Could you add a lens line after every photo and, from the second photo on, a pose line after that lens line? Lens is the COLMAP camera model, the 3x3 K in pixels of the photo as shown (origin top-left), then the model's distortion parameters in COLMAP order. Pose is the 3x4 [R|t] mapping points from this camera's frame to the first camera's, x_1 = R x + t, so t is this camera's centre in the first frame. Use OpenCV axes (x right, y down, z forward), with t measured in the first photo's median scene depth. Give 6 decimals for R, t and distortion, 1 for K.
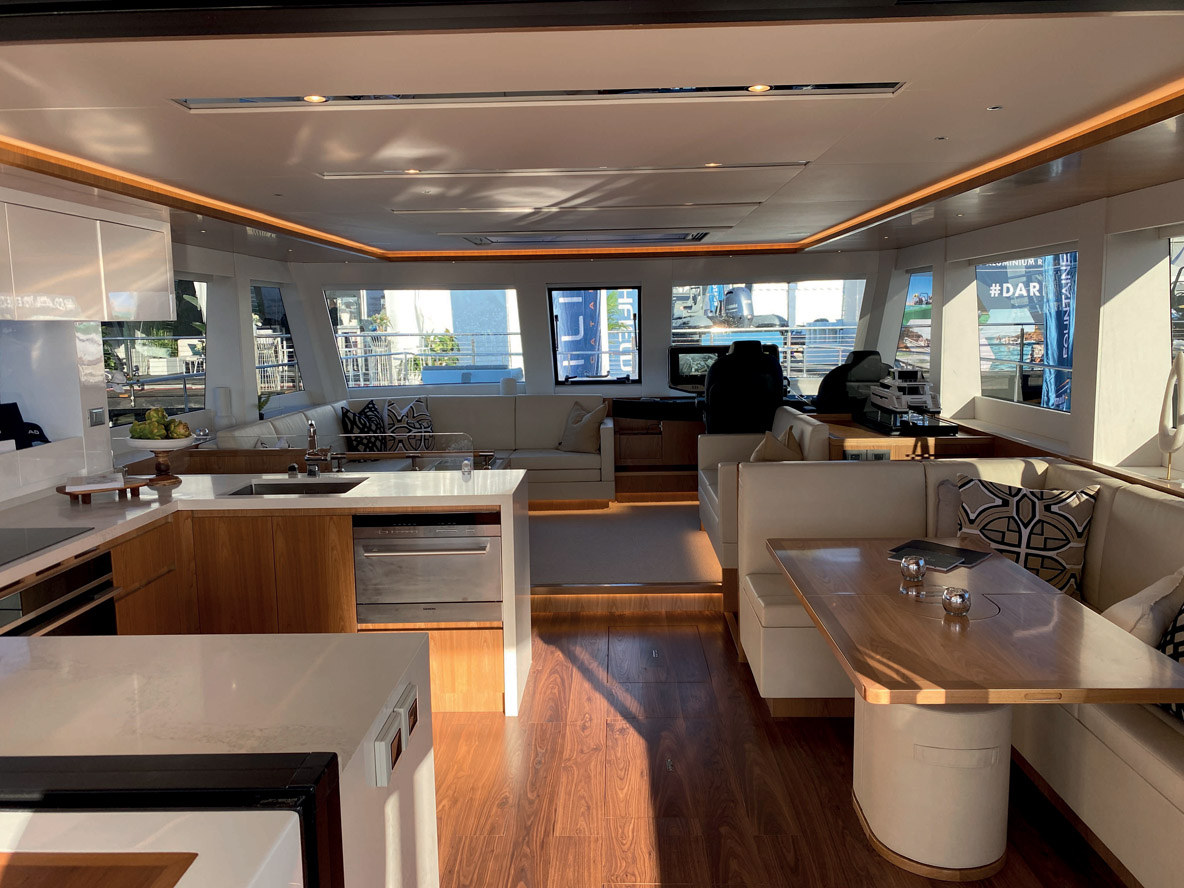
lens RADIAL K [[897.6, 0, 594.5], [0, 897.6, 442.9], [0, 0, 1]] dist [0.013172, -0.008441]
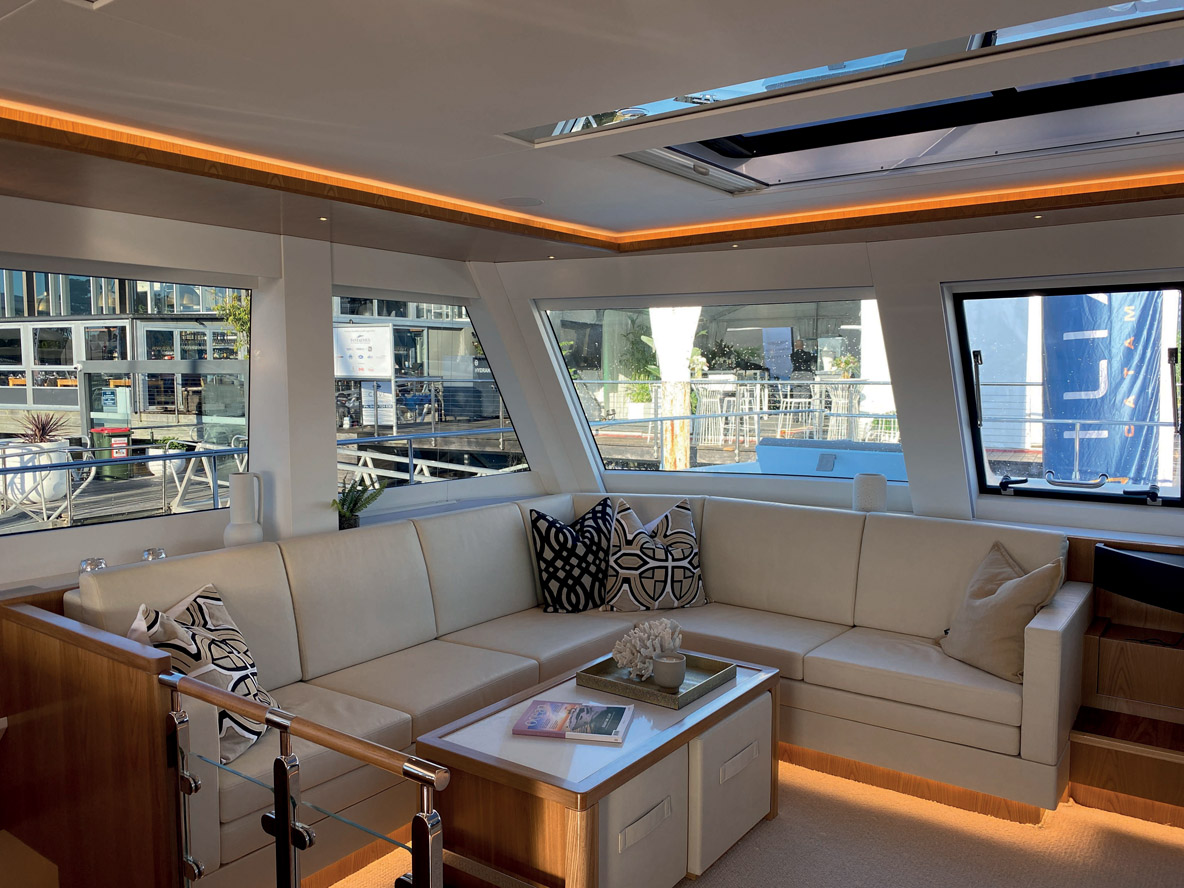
lens RADIAL K [[897.6, 0, 586.0], [0, 897.6, 447.0], [0, 0, 1]] dist [0.013172, -0.008441]
pose [[0.811396, 0.060752, -0.581332, 0.071051], [-0.086870, 0.996072, -0.017154, -0.067047], [0.578006, 0.064418, 0.813486, 0.506454]]
